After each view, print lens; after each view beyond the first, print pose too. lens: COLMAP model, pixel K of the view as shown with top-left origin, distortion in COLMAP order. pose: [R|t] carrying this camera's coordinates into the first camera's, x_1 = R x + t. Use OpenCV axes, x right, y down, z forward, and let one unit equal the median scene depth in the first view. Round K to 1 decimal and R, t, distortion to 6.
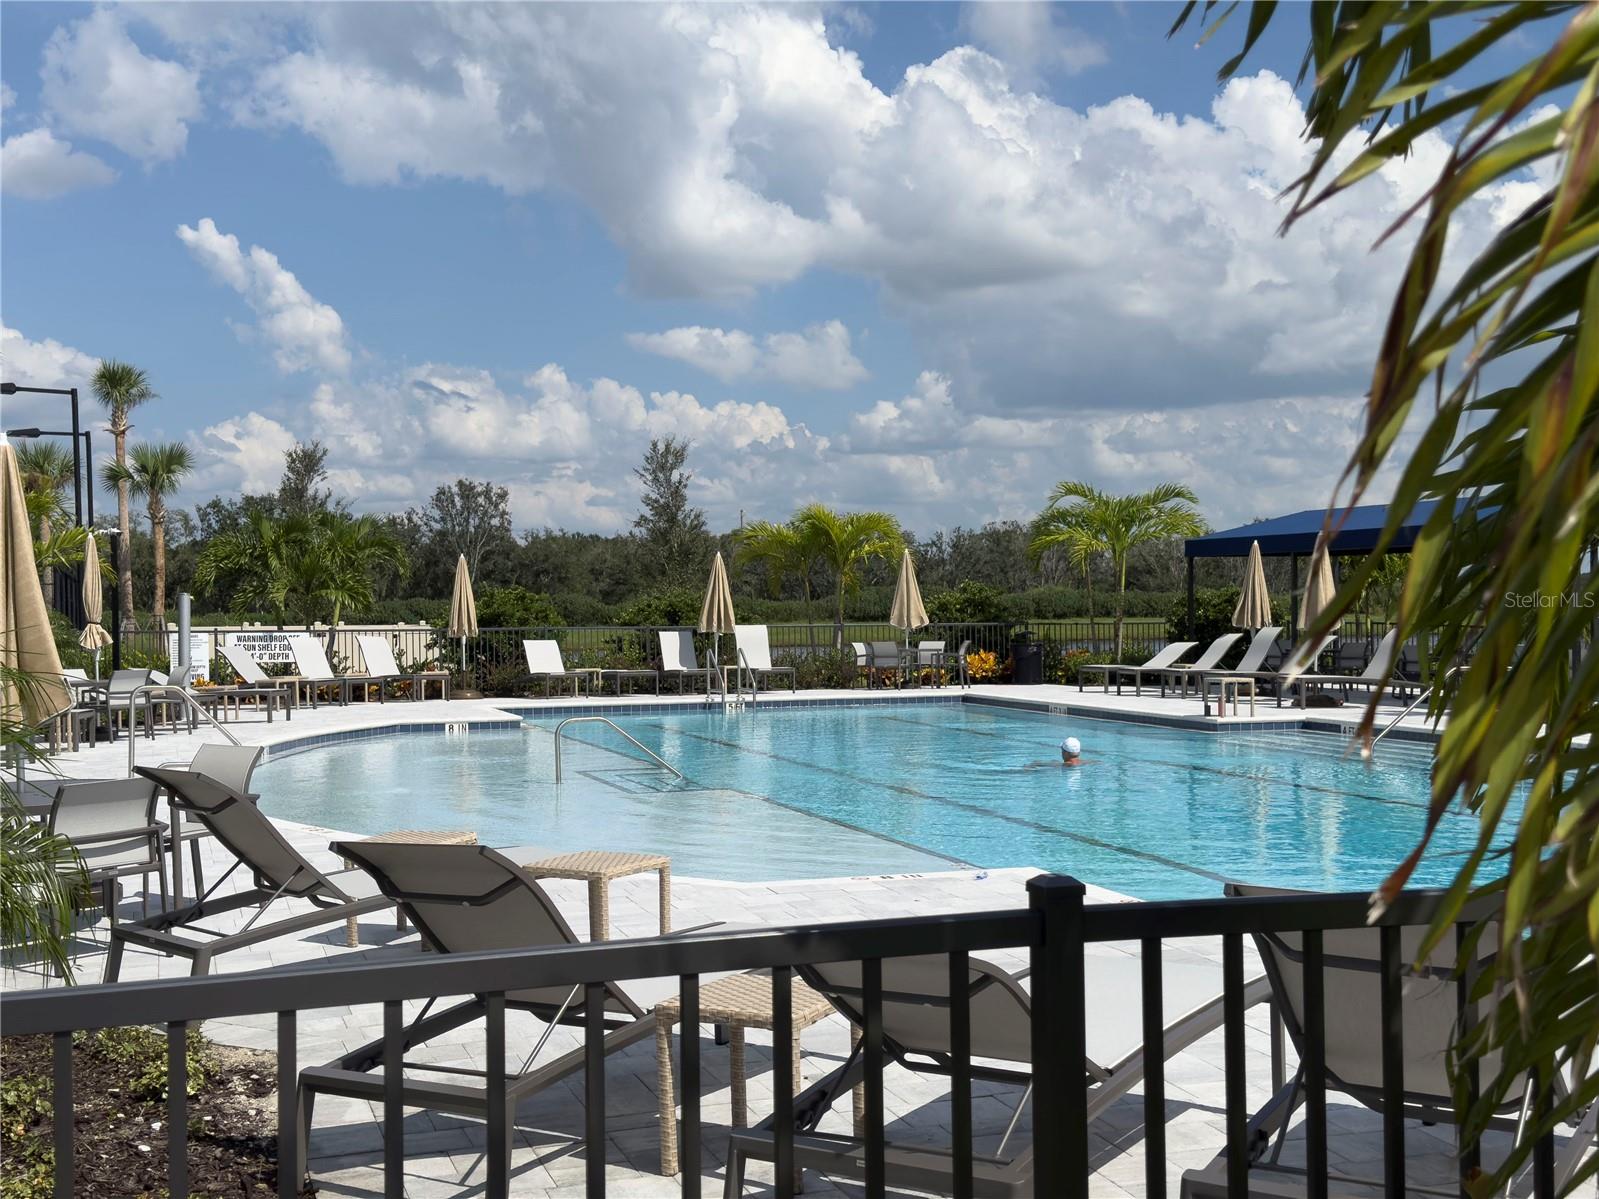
lens RADIAL K [[2056.5, 0, 799.5], [0, 2056.5, 599.5], [0, 0, 1]] dist [0.162816, 0.019899]
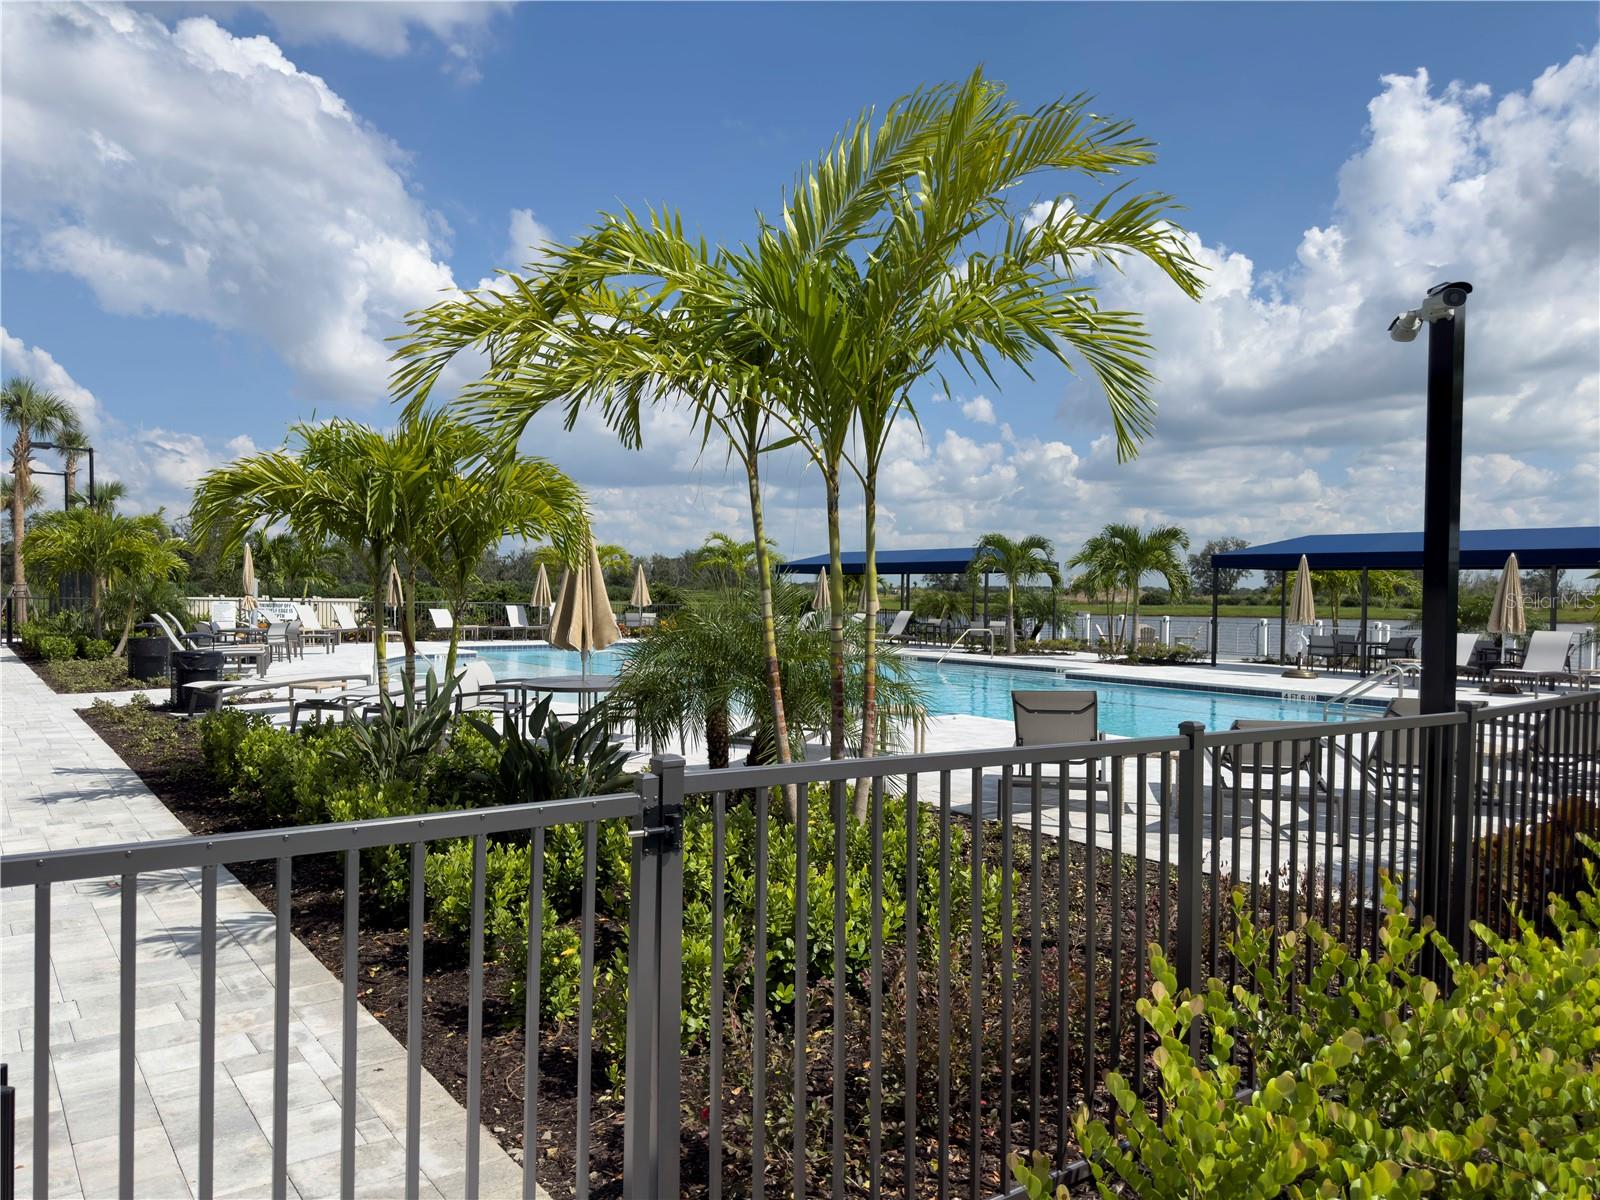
lens RADIAL K [[1138.5, 0, 800.0], [0, 1138.5, 600.0], [0, 0, 1]] dist [0.061621, -0.001430]
pose [[0.945636, 0.020337, 0.324591, -0.138575], [-0.023288, 0.999715, 0.005210, -0.000577], [-0.324393, -0.012486, 0.945840, -0.032529]]
